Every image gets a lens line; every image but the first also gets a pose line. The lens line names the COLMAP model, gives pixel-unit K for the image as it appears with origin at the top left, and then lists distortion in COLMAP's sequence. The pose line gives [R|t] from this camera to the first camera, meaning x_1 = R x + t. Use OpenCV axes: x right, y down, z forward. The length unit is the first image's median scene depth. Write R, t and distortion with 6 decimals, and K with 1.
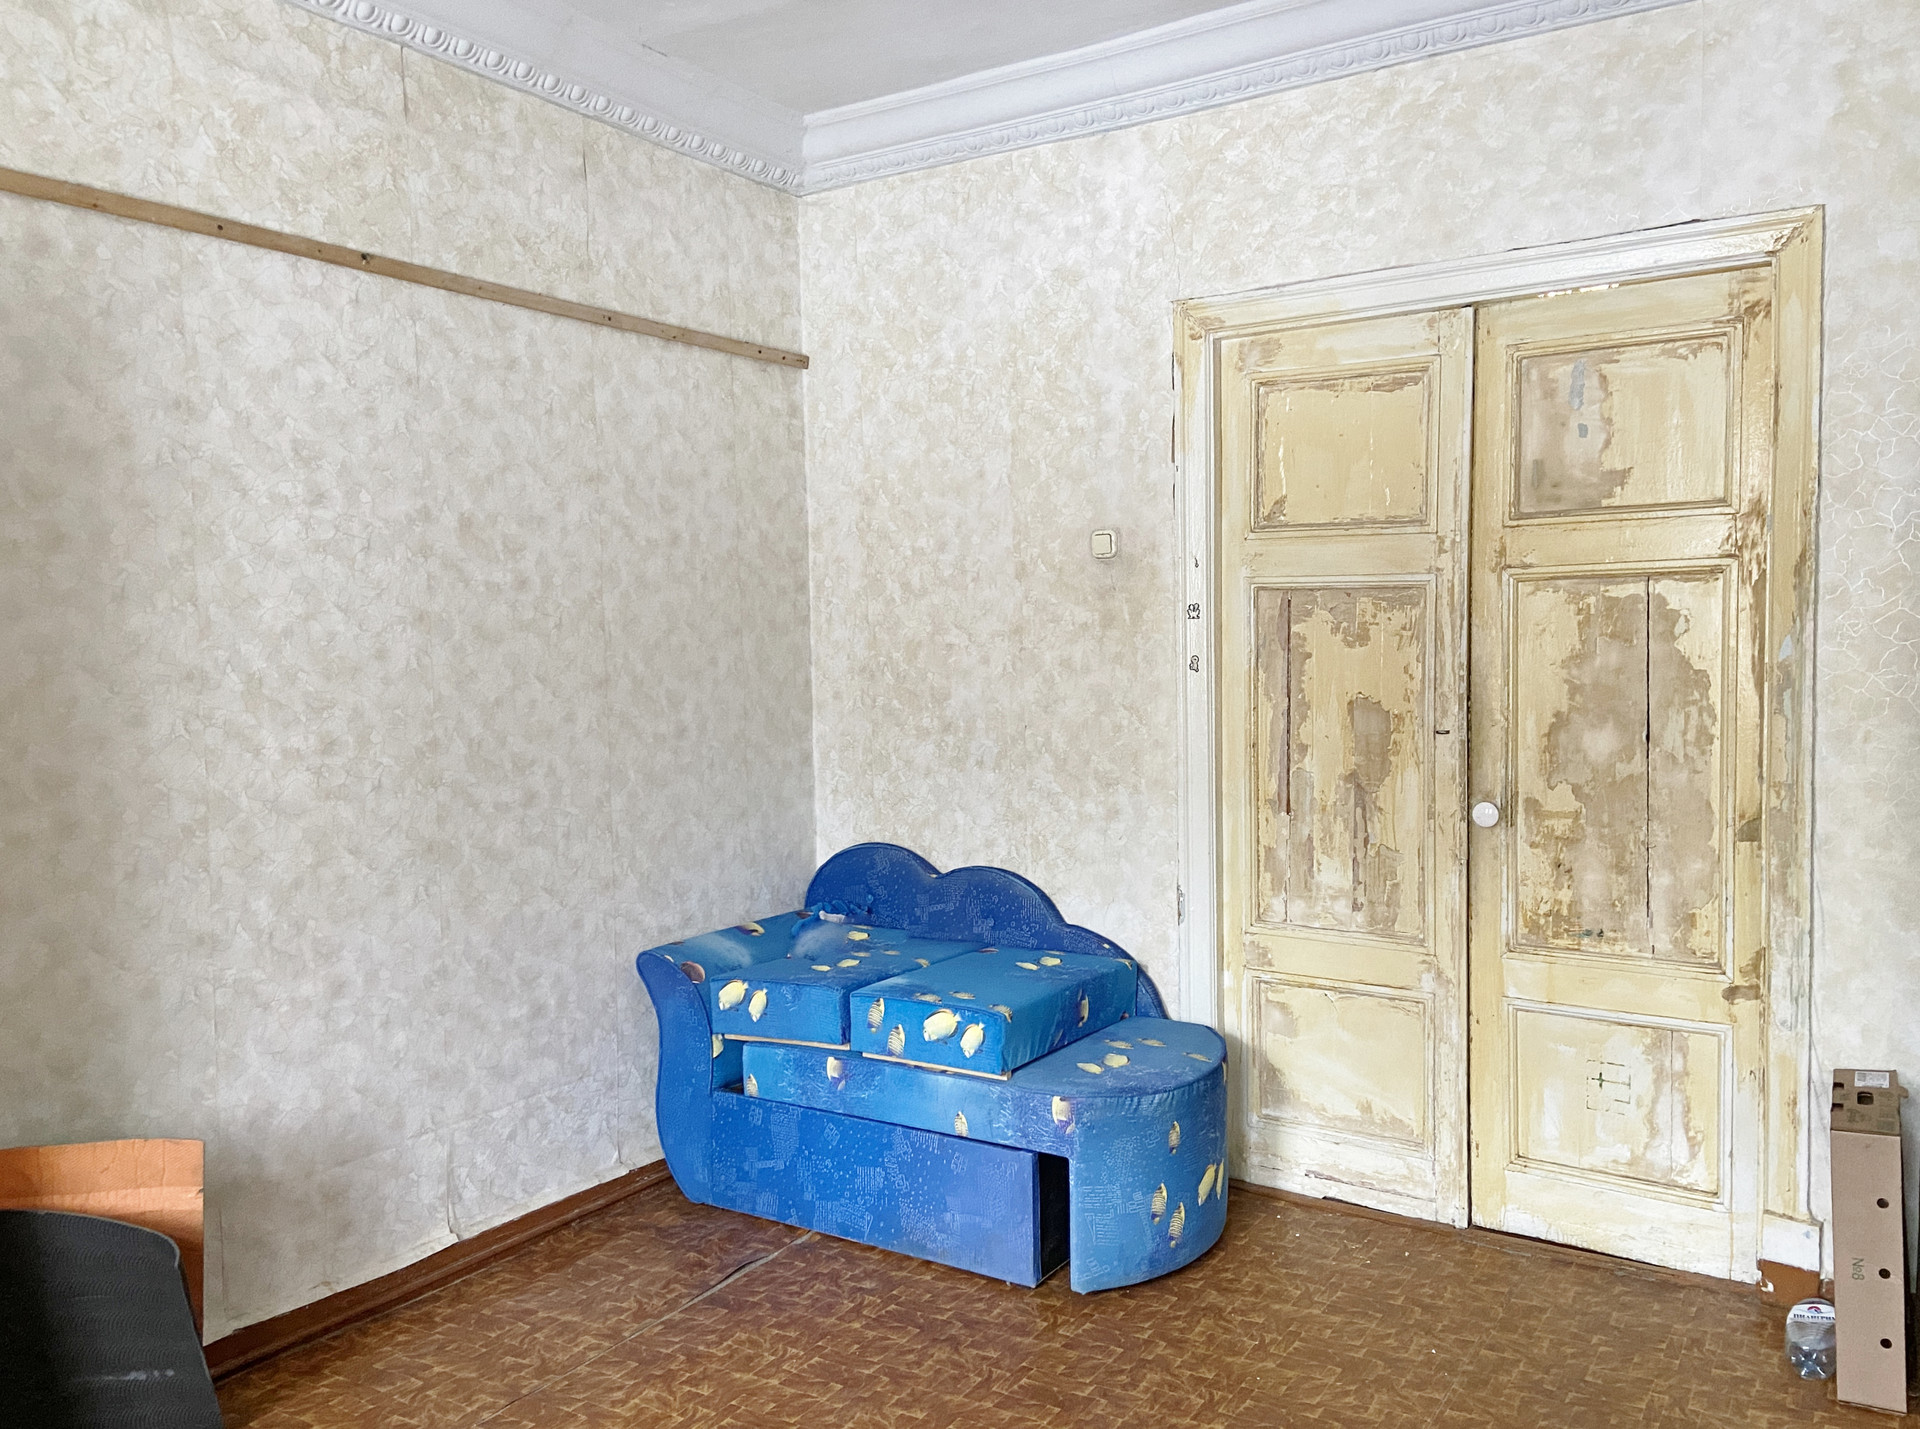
lens RADIAL K [[1498.3, 0, 960.0], [0, 1498.3, 714.5], [0, 0, 1]] dist [0.138615, -0.159969]
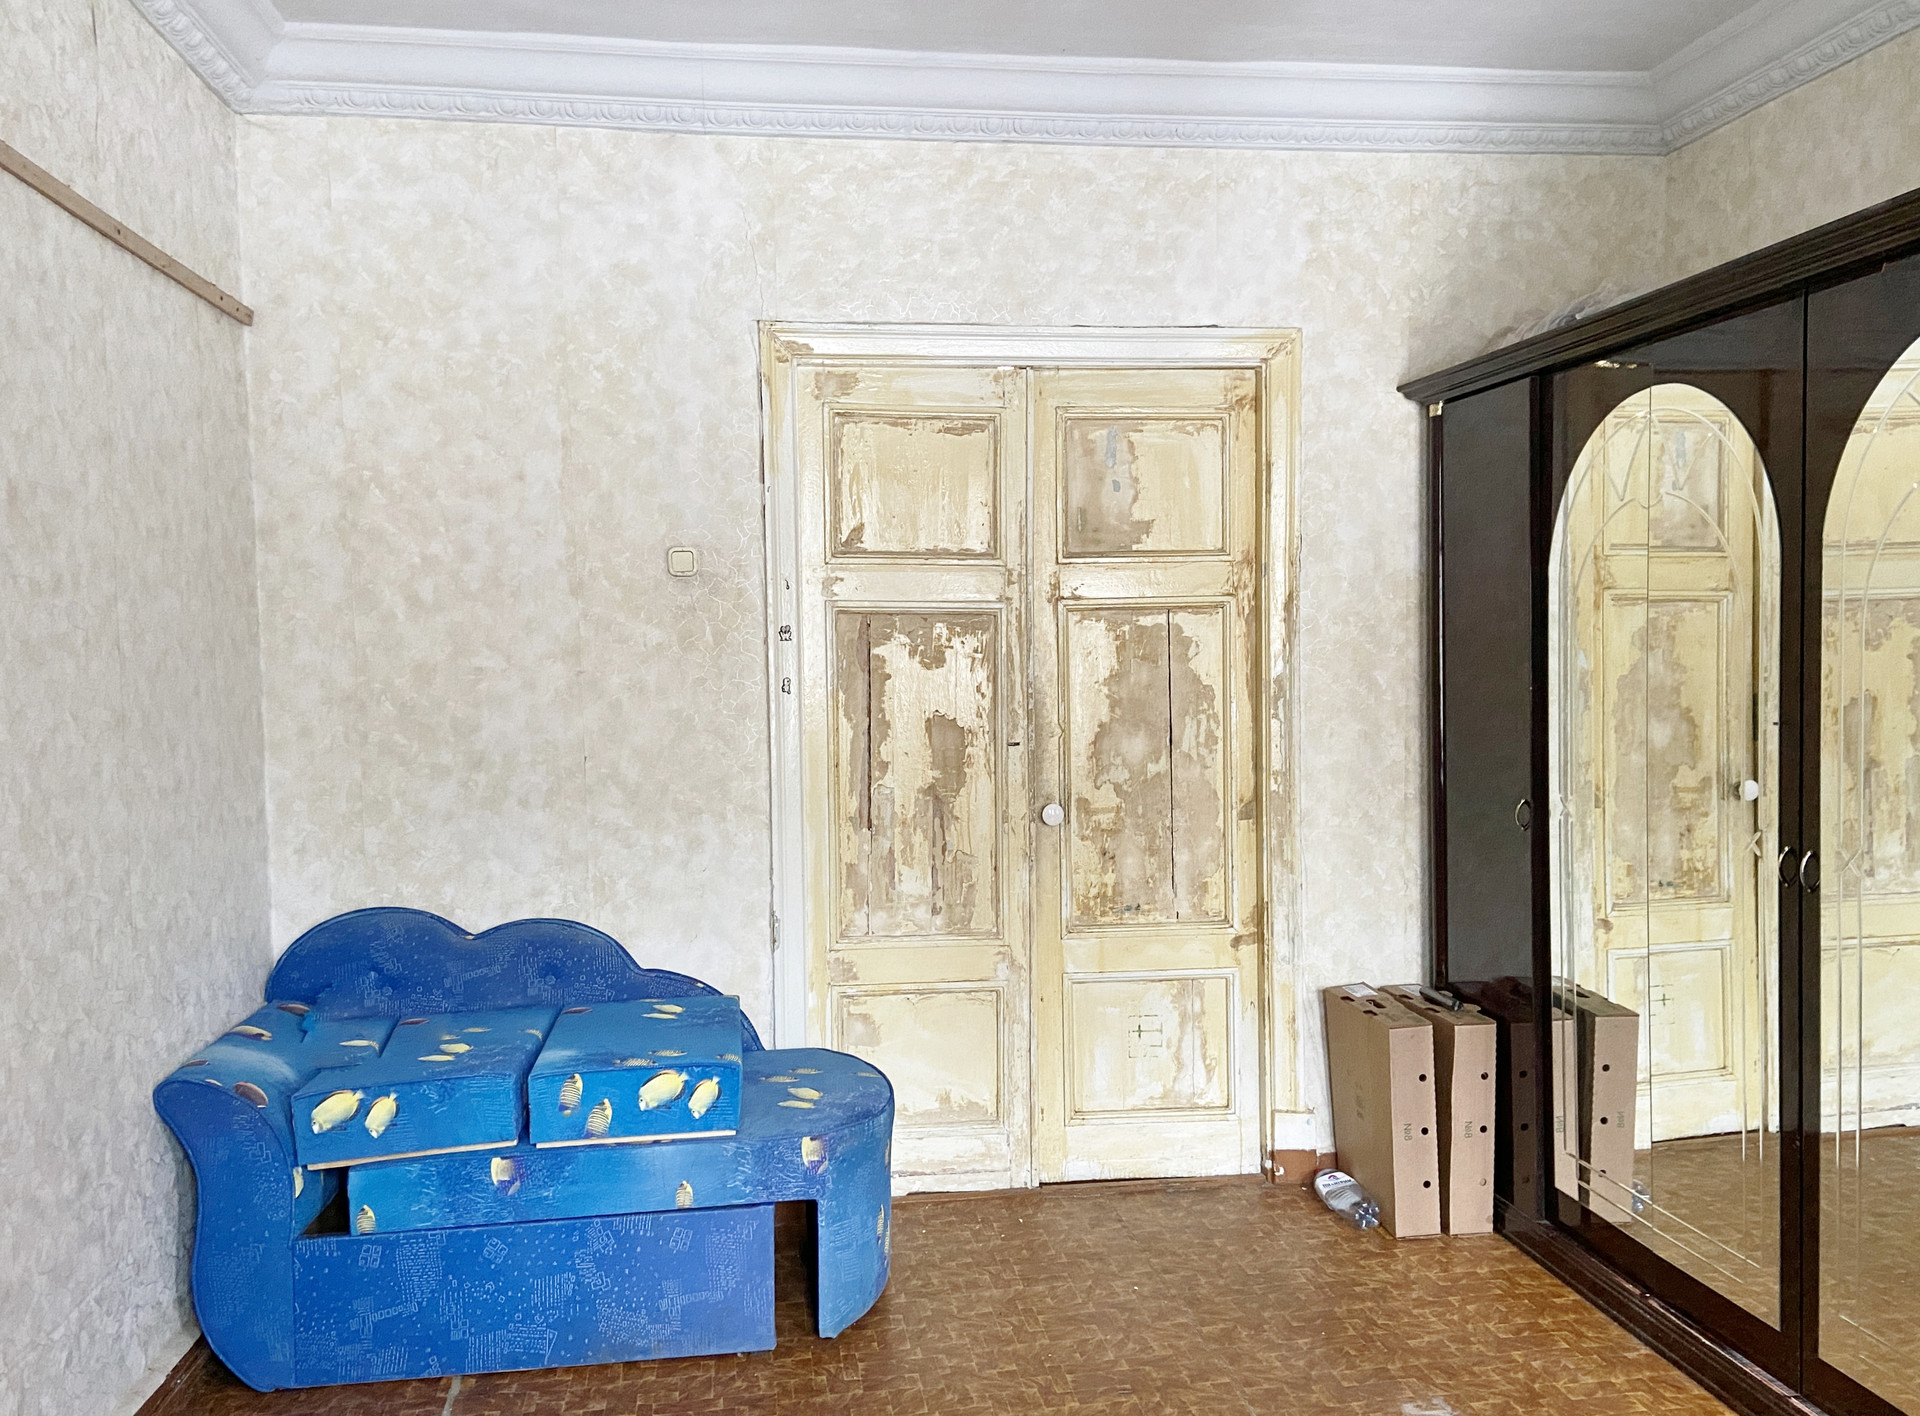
lens RADIAL K [[1513.6, 0, 960.0], [0, 1513.6, 708.0], [0, 0, 1]] dist [0.130399, -0.149392]
pose [[0.766618, -0.020341, 0.641781, -0.421290], [0.037750, 0.999197, -0.013424, -0.001414], [-0.640993, 0.034518, 0.766770, 0.165831]]
